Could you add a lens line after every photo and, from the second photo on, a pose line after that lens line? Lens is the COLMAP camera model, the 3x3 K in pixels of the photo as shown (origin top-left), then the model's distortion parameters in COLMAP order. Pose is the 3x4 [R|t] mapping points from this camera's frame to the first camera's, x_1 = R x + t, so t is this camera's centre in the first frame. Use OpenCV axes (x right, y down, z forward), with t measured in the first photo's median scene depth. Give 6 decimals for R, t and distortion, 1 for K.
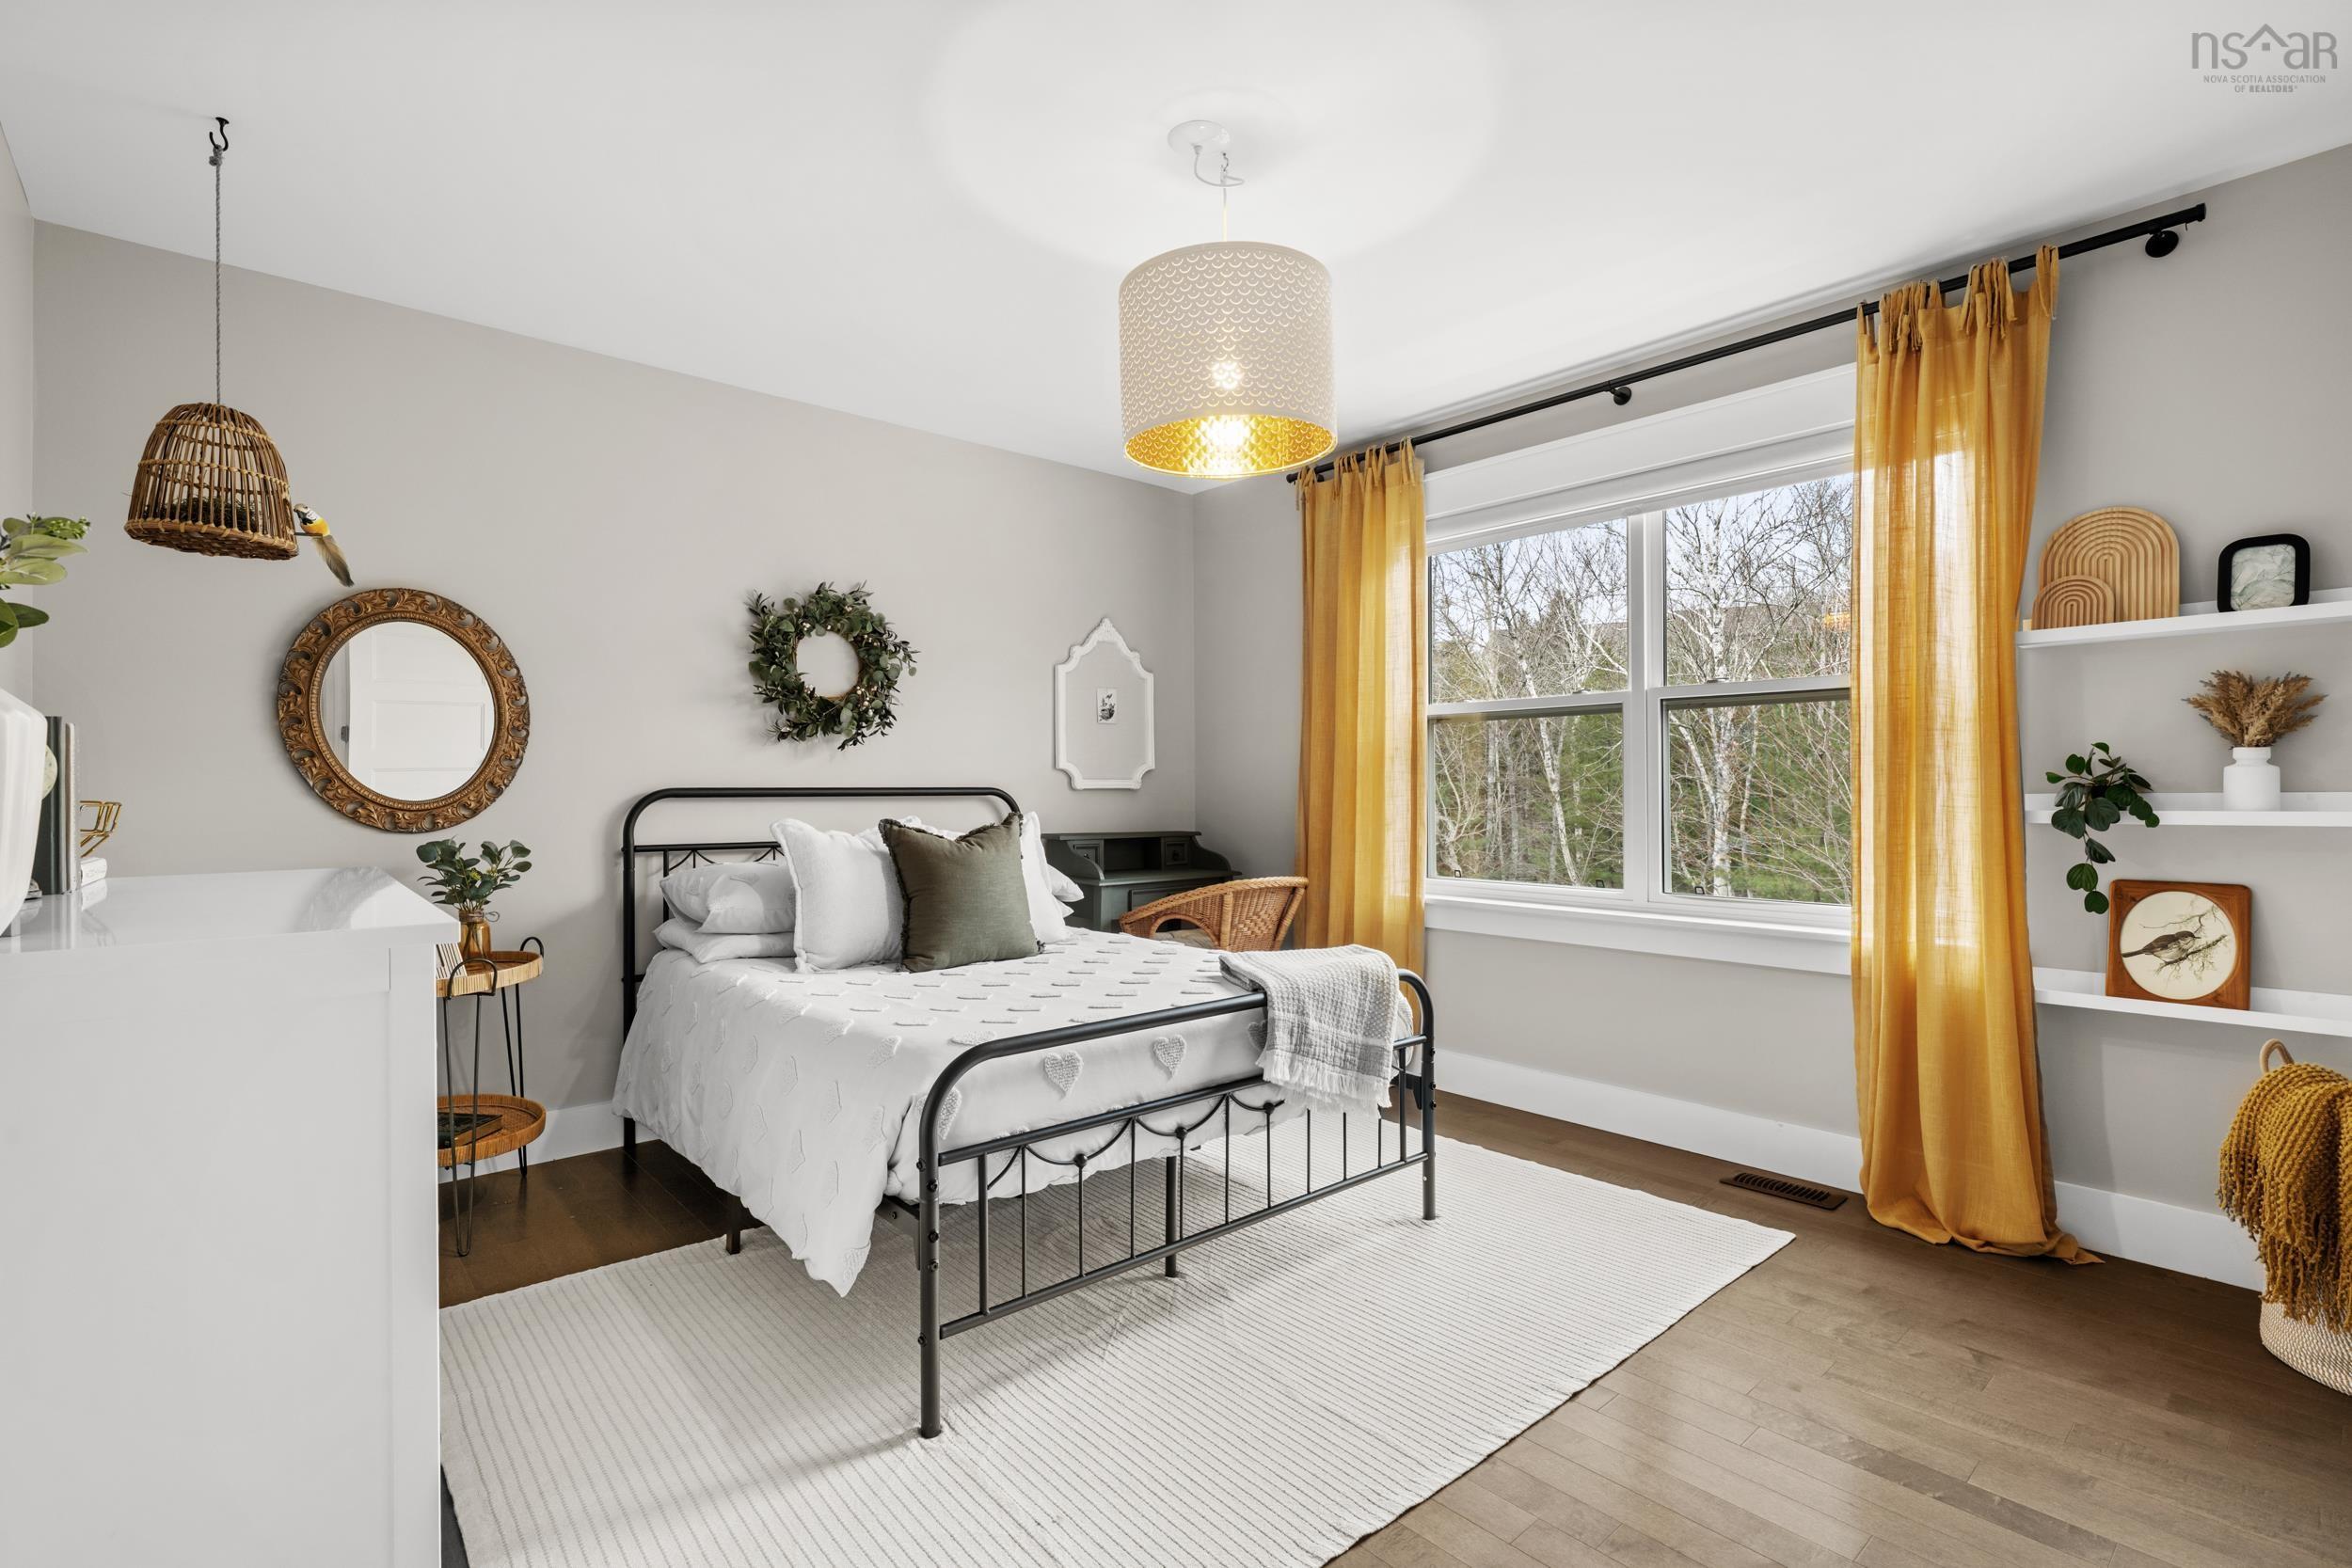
lens RADIAL K [[1120.8, 0, 1176.0], [0, 1120.8, 784.0], [0, 0, 1]] dist [0.000158, -0.000335]
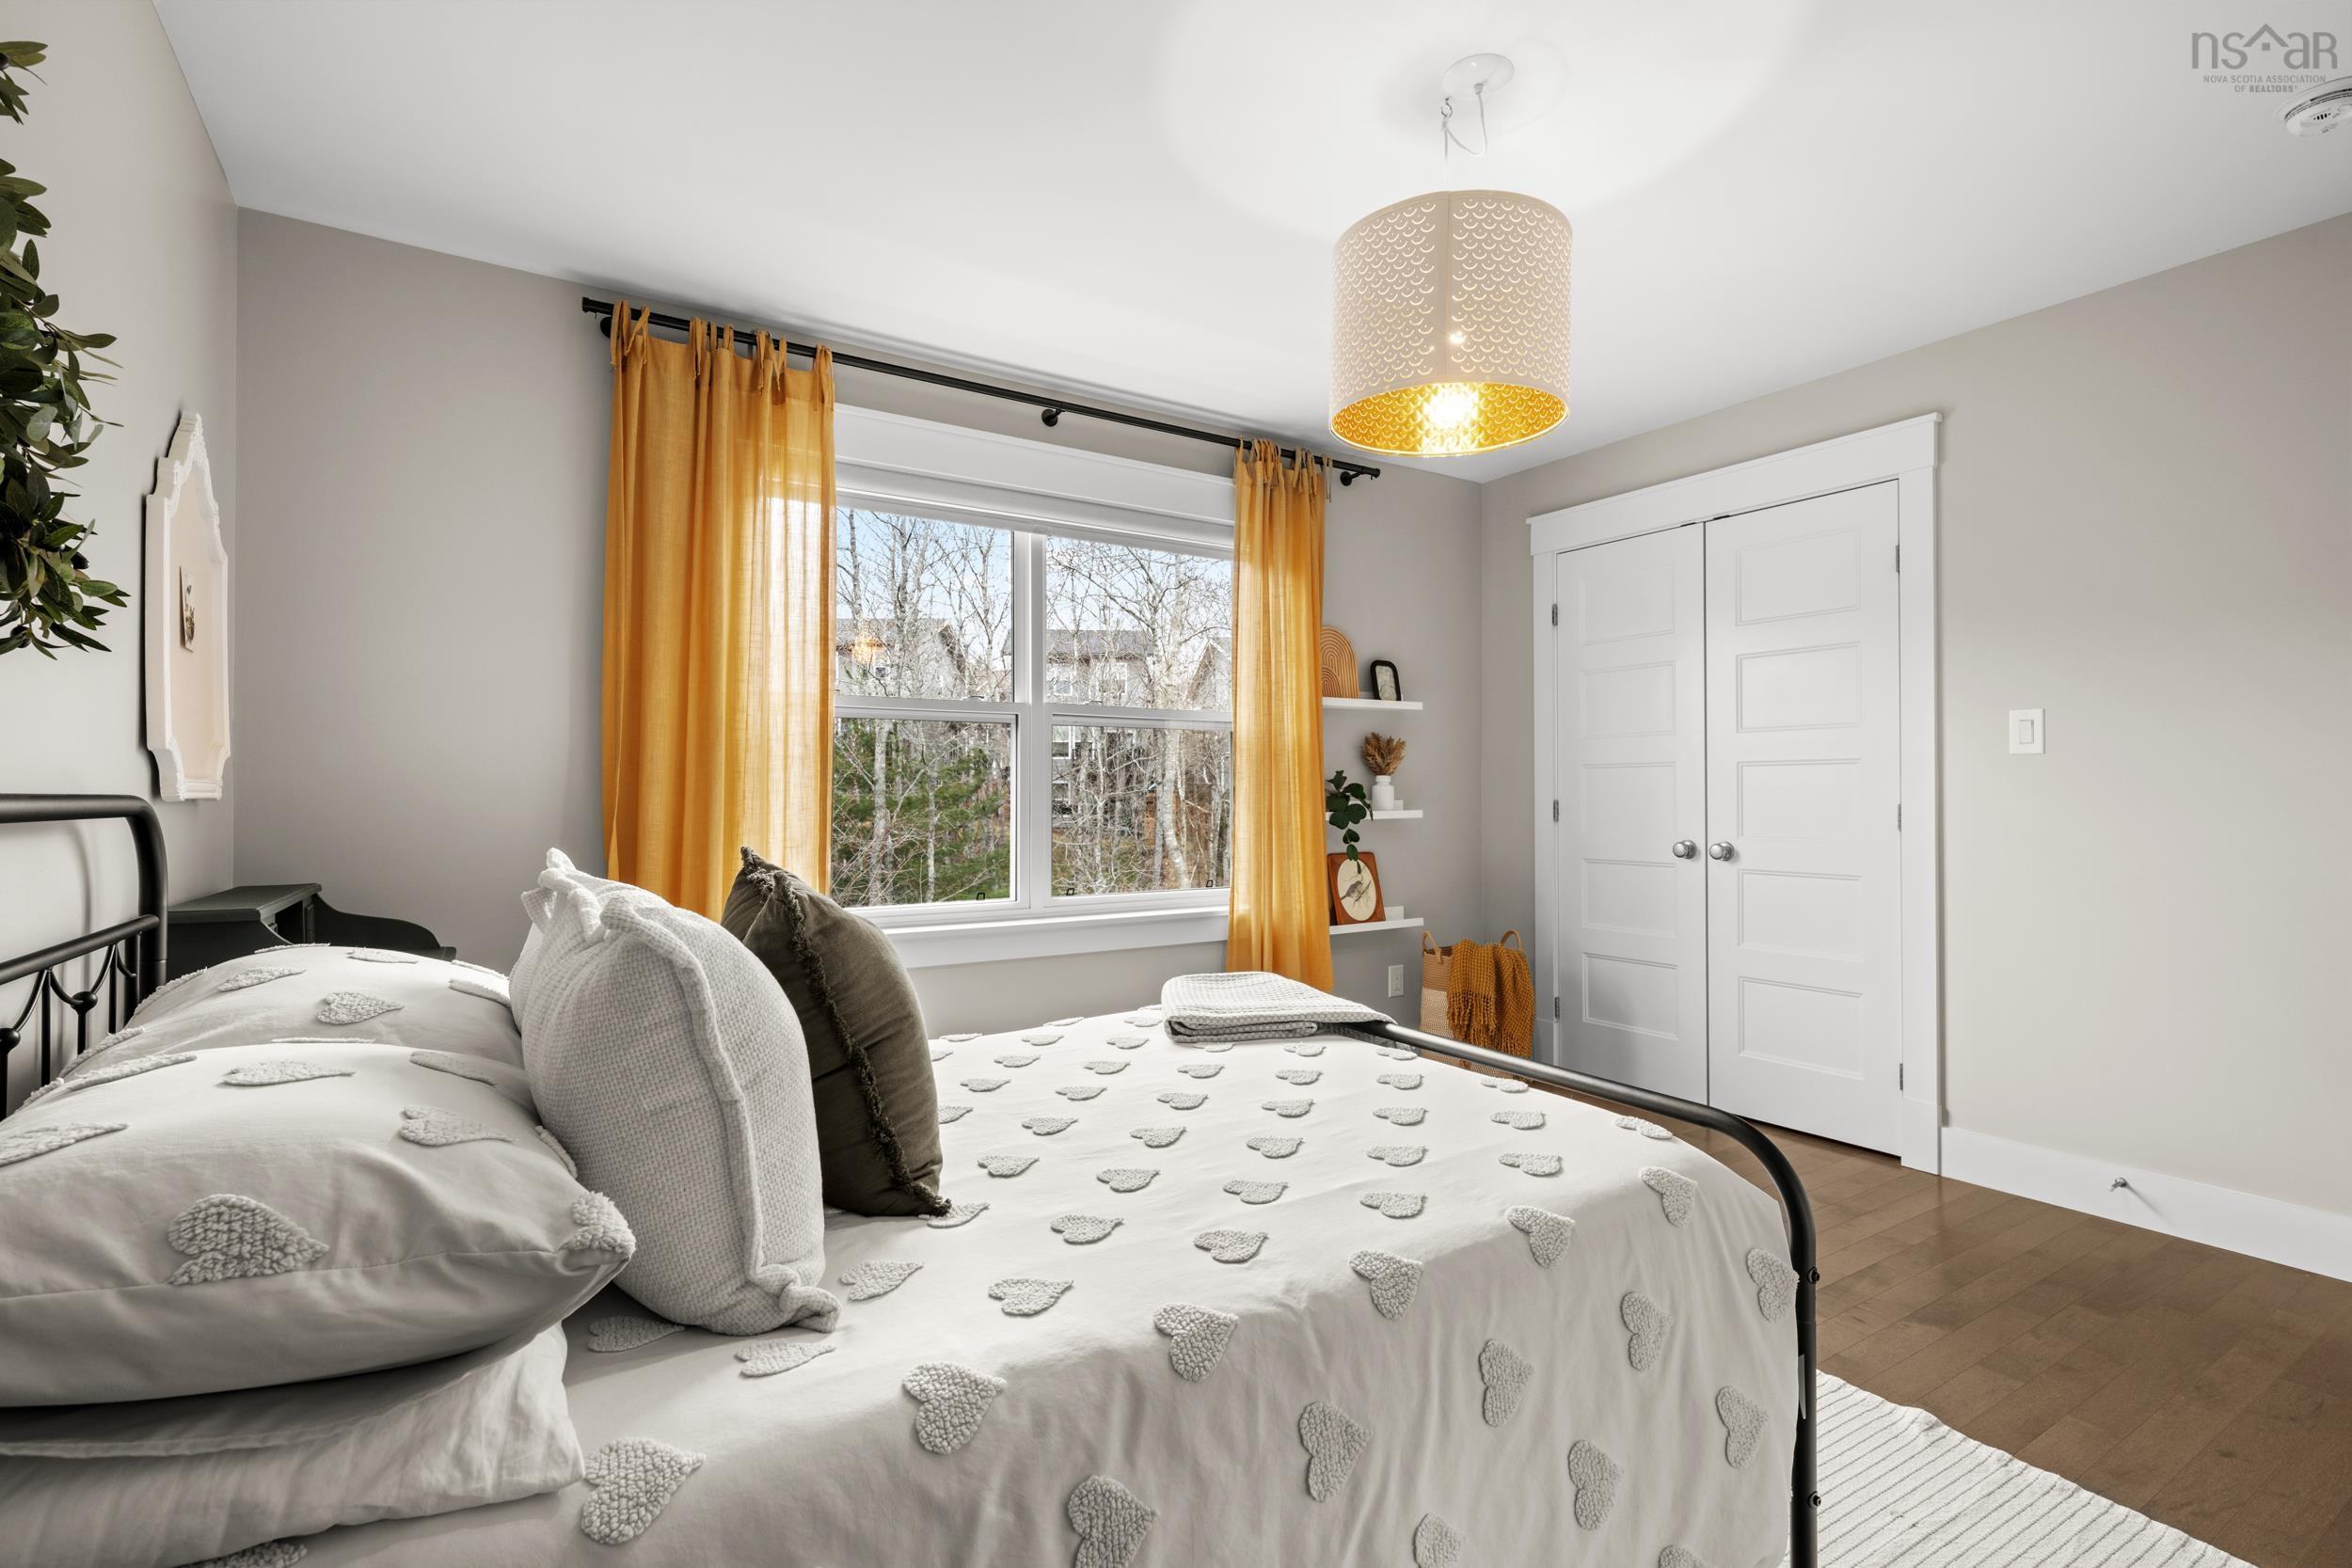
lens RADIAL K [[1120.8, 0, 1176.0], [0, 1120.8, 784.0], [0, 0, 1]] dist [0.000158, -0.000335]
pose [[0.120696, 0.005977, 0.992672, -0.795083], [-0.008170, 0.999954, -0.005027, -0.007140], [-0.992656, -0.007503, 0.120739, 0.993576]]
